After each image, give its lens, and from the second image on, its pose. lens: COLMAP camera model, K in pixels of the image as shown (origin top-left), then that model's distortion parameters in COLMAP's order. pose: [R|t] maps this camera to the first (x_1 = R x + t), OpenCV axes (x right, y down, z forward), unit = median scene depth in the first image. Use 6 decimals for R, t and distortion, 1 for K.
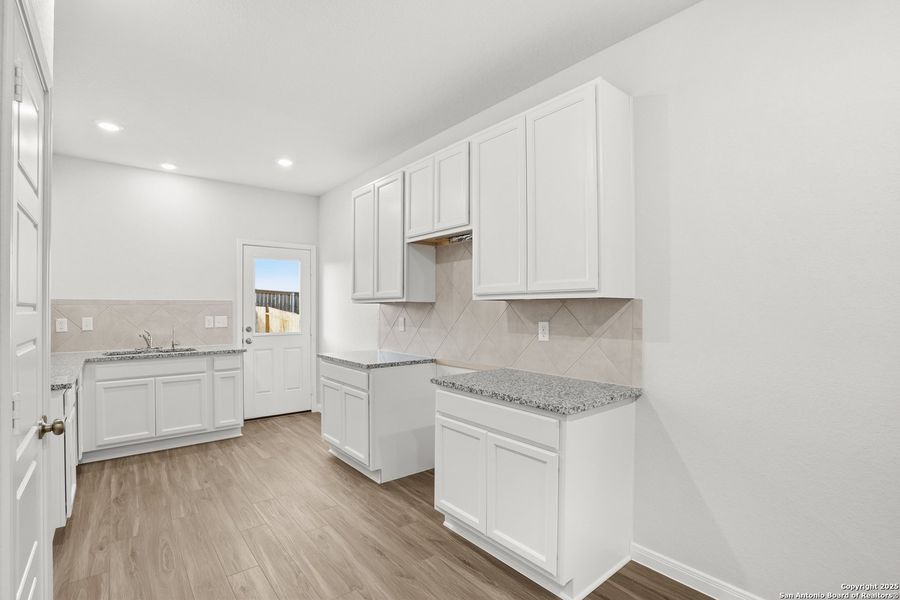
lens RADIAL K [[416.3, 0, 448.0], [0, 416.3, 304.2], [0, 0, 1]] dist [-0.058673, 0.021065]
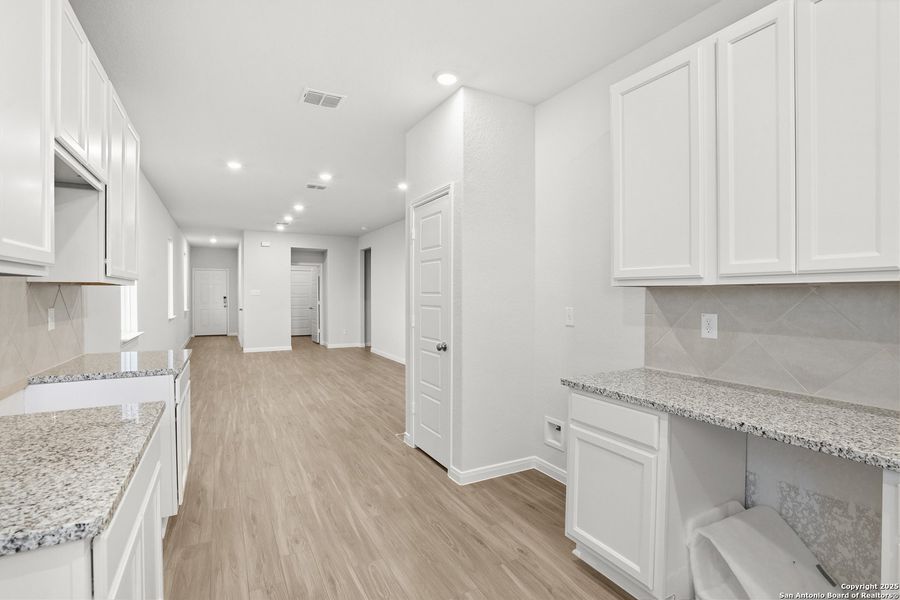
lens RADIAL K [[416.3, 0, 448.0], [0, 416.3, 304.2], [0, 0, 1]] dist [-0.058673, 0.021065]
pose [[-0.982949, -0.005175, 0.183803, -0.548413], [-0.004418, 0.999980, 0.004528, 0.019879], [-0.183823, 0.003639, -0.982953, 1.237289]]
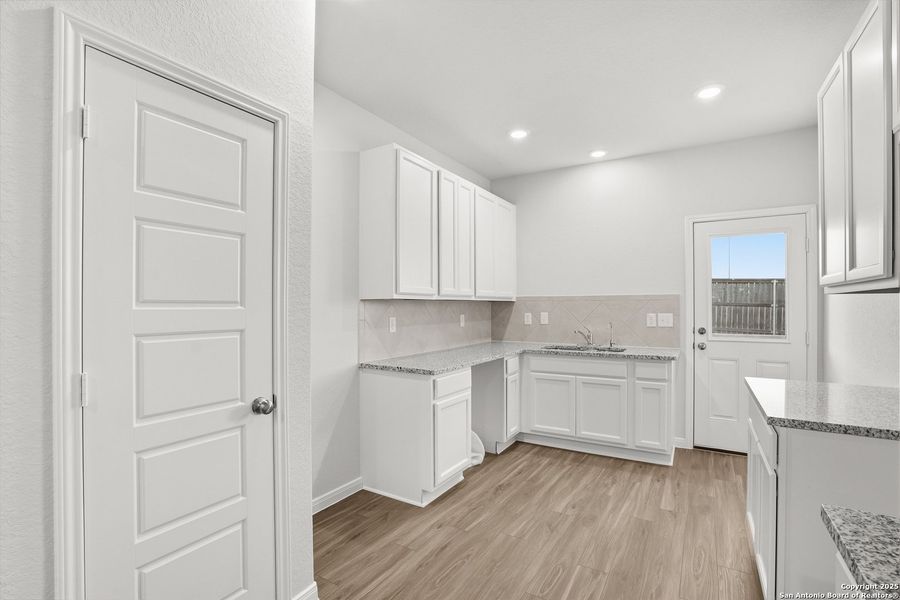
lens RADIAL K [[416.3, 0, 448.0], [0, 416.3, 304.2], [0, 0, 1]] dist [-0.058673, 0.021065]
pose [[0.327180, -0.001862, -0.944960, 0.118493], [0.011383, 0.999933, 0.001971, 0.004904], [0.944893, -0.011401, 0.327180, 0.419729]]
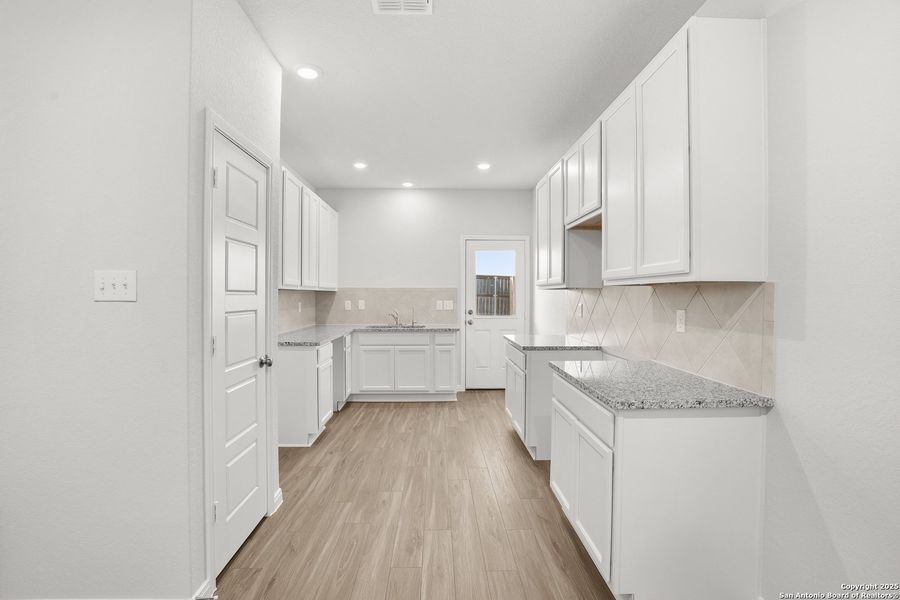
lens RADIAL K [[420.7, 0, 449.8], [0, 420.7, 294.6], [0, 0, 1]] dist [-0.057141, 0.000071]
pose [[0.794841, 0.002887, -0.606811, 0.273489], [0.002523, 0.999964, 0.008062, 0.001668], [0.606813, -0.007939, 0.794805, 0.021294]]
